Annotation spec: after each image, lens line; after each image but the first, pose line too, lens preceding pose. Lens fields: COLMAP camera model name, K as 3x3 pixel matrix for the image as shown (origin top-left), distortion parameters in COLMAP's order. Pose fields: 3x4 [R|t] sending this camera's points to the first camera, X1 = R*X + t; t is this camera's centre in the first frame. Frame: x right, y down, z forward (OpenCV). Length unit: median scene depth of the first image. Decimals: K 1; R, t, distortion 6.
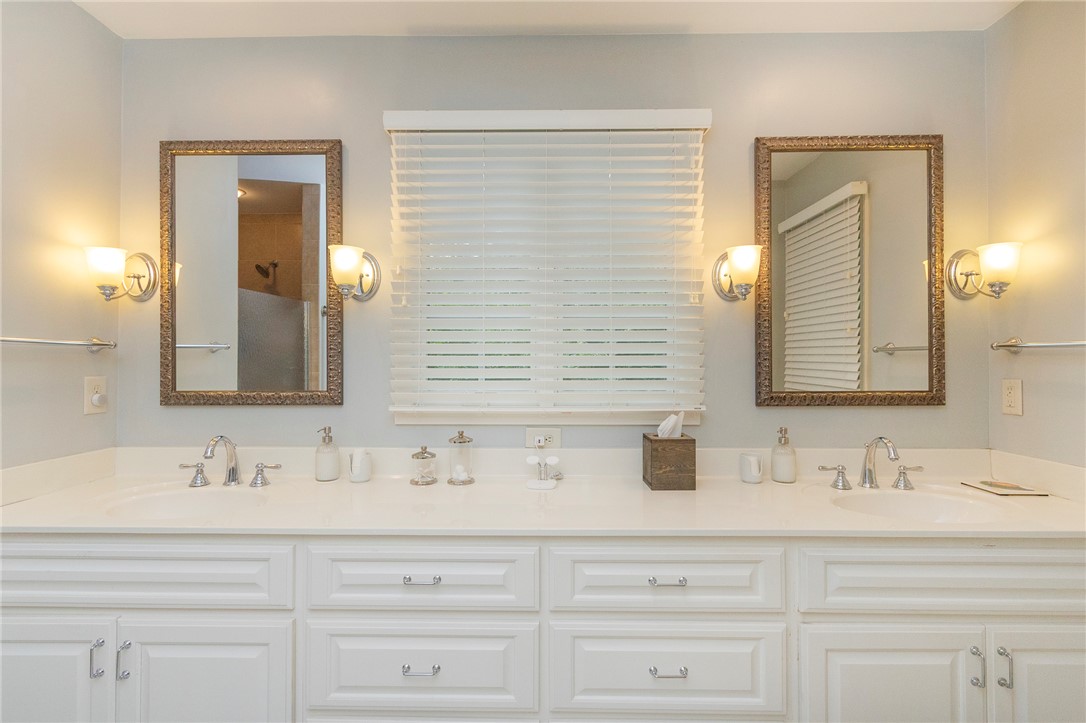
lens RADIAL K [[500.5, 0, 543.0], [0, 500.5, 356.7], [0, 0, 1]] dist [0.003948, -0.002147]
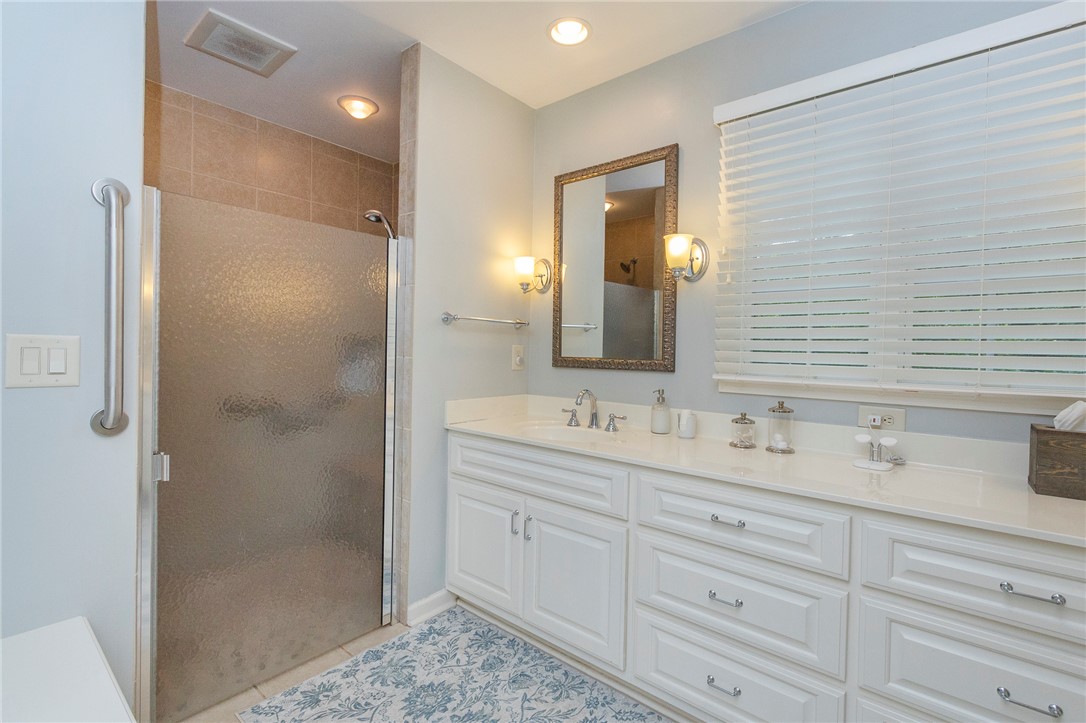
lens RADIAL K [[496.9, 0, 544.3], [0, 496.9, 356.8], [0, 0, 1]] dist [0.002987, -0.000650]
pose [[0.774668, 0.024292, -0.631902, 0.101002], [-0.013757, 0.999673, 0.021565, 0.041913], [0.632219, -0.008012, 0.774748, -0.093746]]
